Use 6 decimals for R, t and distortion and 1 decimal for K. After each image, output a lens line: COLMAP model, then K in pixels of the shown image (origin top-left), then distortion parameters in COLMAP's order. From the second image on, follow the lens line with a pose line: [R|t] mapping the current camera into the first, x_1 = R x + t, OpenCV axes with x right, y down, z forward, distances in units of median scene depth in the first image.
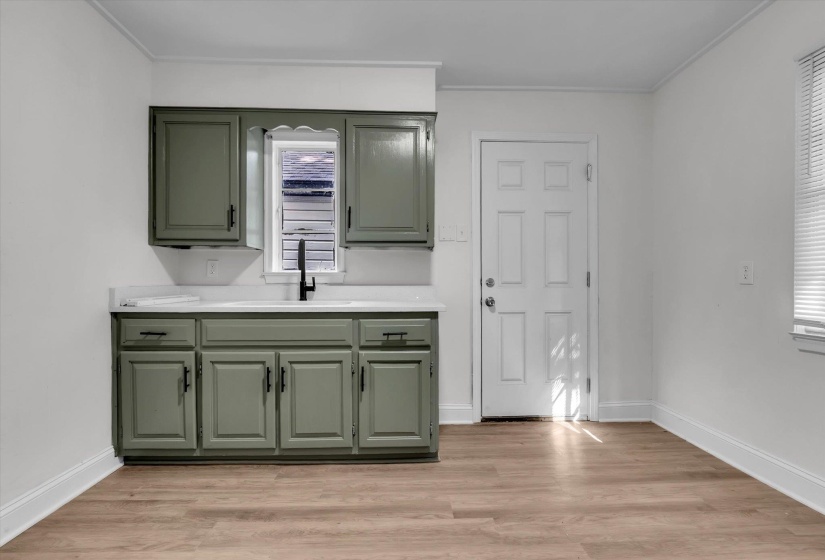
lens RADIAL K [[372.8, 0, 412.5], [0, 372.8, 280.0], [0, 0, 1]] dist [-0.002341, -0.000156]
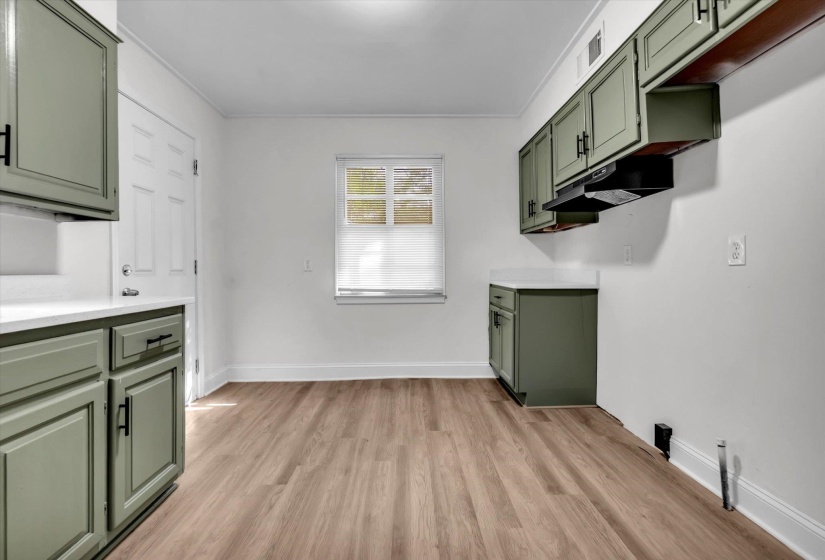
lens RADIAL K [[374.3, 0, 406.8], [0, 374.3, 268.1], [0, 0, 1]] dist [-0.001894, 0.001325]
pose [[0.019883, 0.006821, 0.999779, -0.770654], [-0.002542, 0.999974, -0.006772, 0.008244], [-0.999799, -0.002406, 0.019900, 0.489118]]
